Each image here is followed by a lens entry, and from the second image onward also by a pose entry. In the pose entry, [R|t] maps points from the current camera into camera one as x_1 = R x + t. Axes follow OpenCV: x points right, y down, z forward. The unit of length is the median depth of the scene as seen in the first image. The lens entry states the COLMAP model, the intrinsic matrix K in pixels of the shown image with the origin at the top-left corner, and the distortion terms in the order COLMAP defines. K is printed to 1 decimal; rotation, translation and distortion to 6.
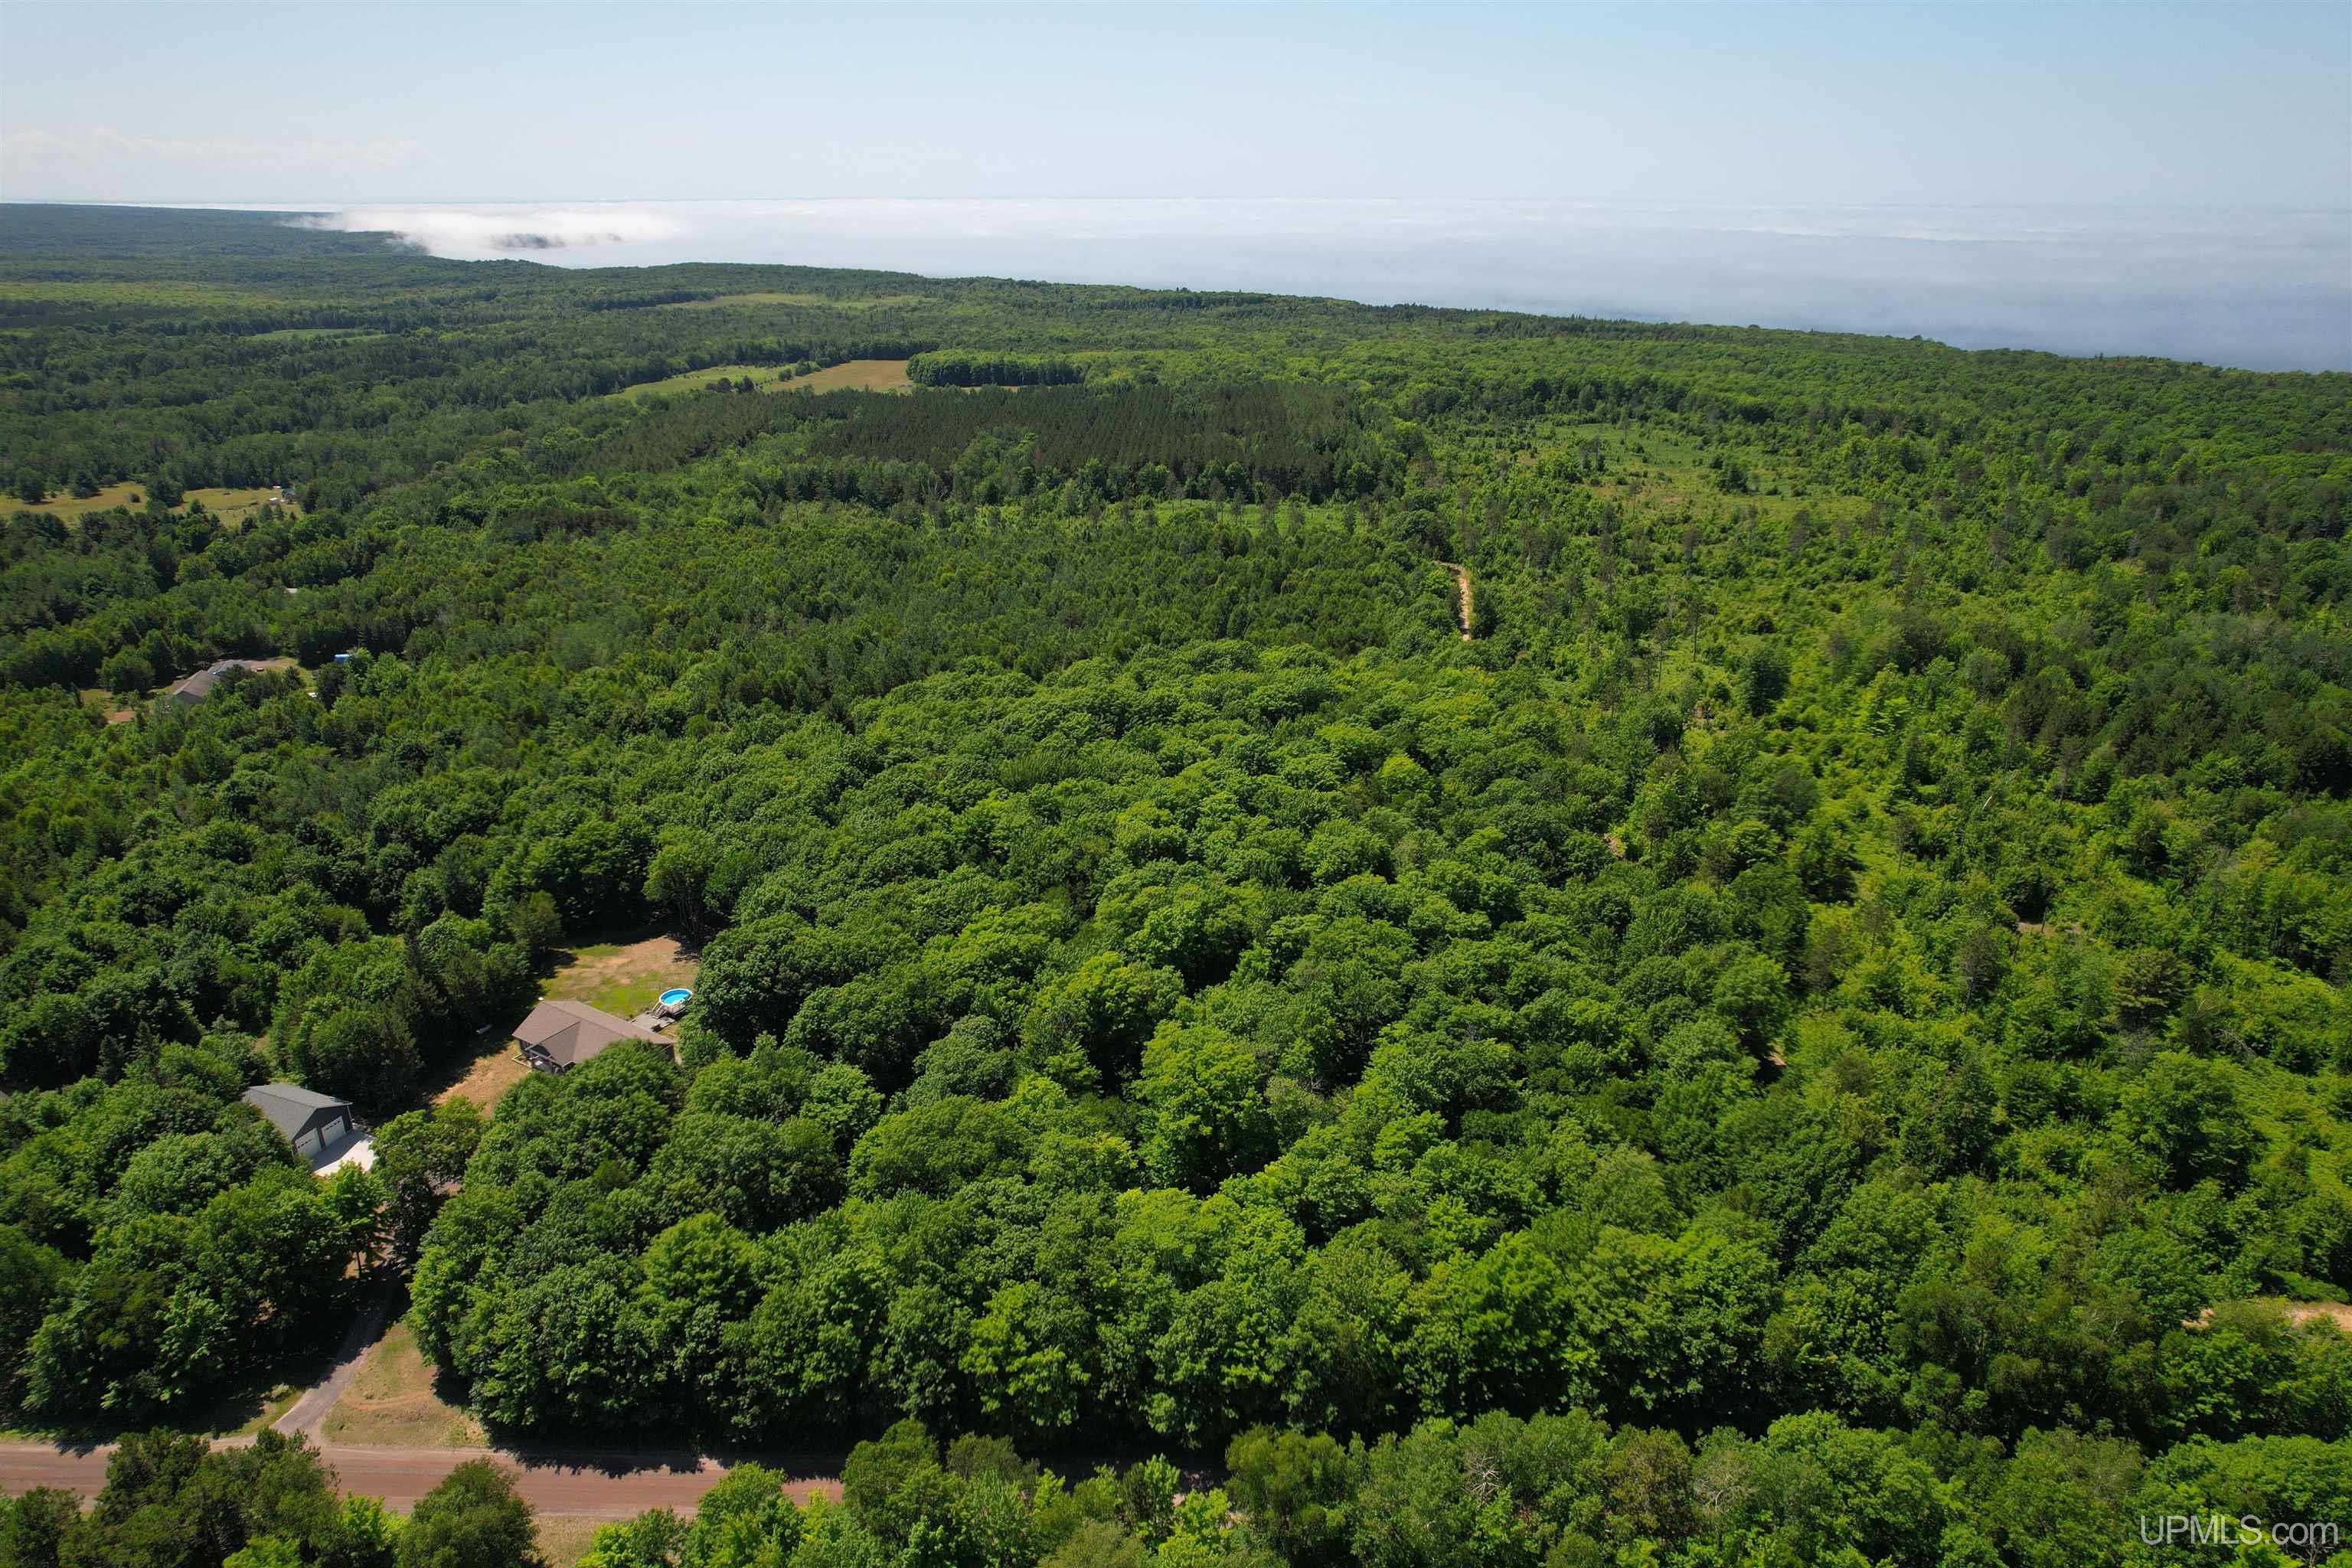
lens RADIAL K [[1504.9, 0, 1180.6], [0, 1504.9, 779.2], [0, 0, 1]] dist [-0.077450, 0.072319]
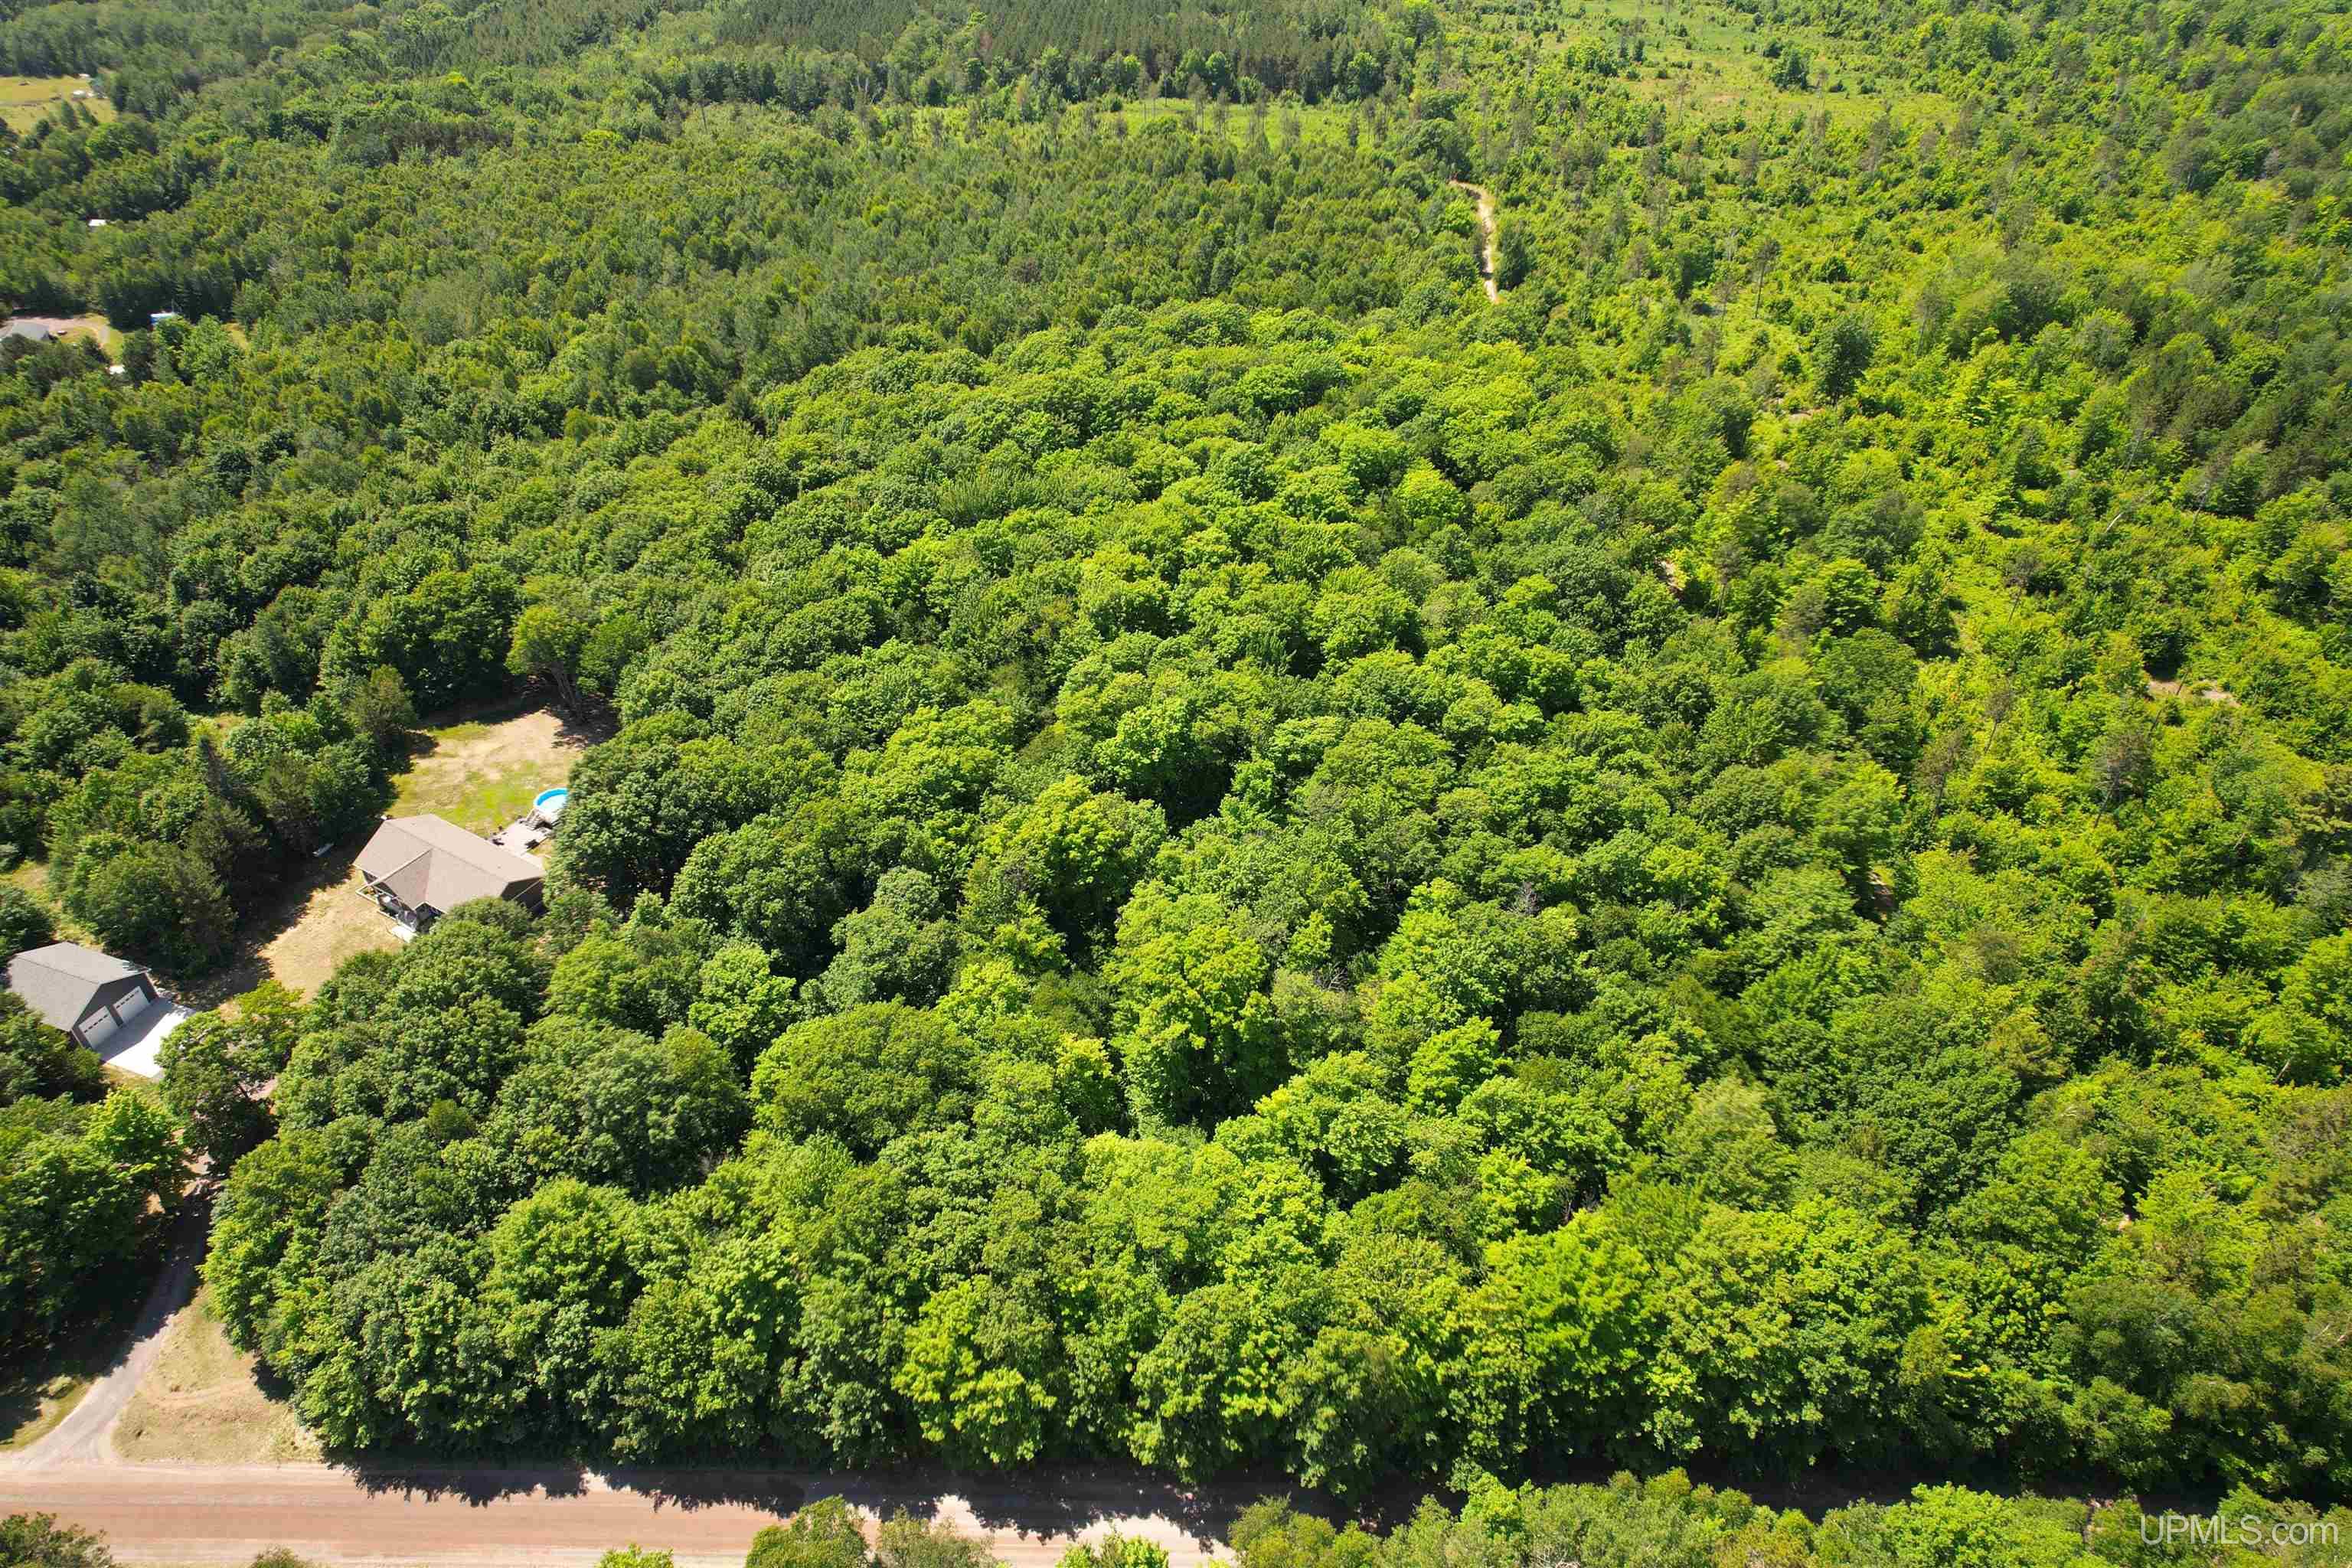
lens RADIAL K [[1504.9, 0, 1180.6], [0, 1504.9, 779.2], [0, 0, 1]] dist [-0.077450, 0.072319]
pose [[0.999849, -0.007982, 0.015466, -0.002424], [0.003694, 0.965705, 0.259614, -0.078548], [-0.017007, -0.259518, 0.965589, 0.195314]]
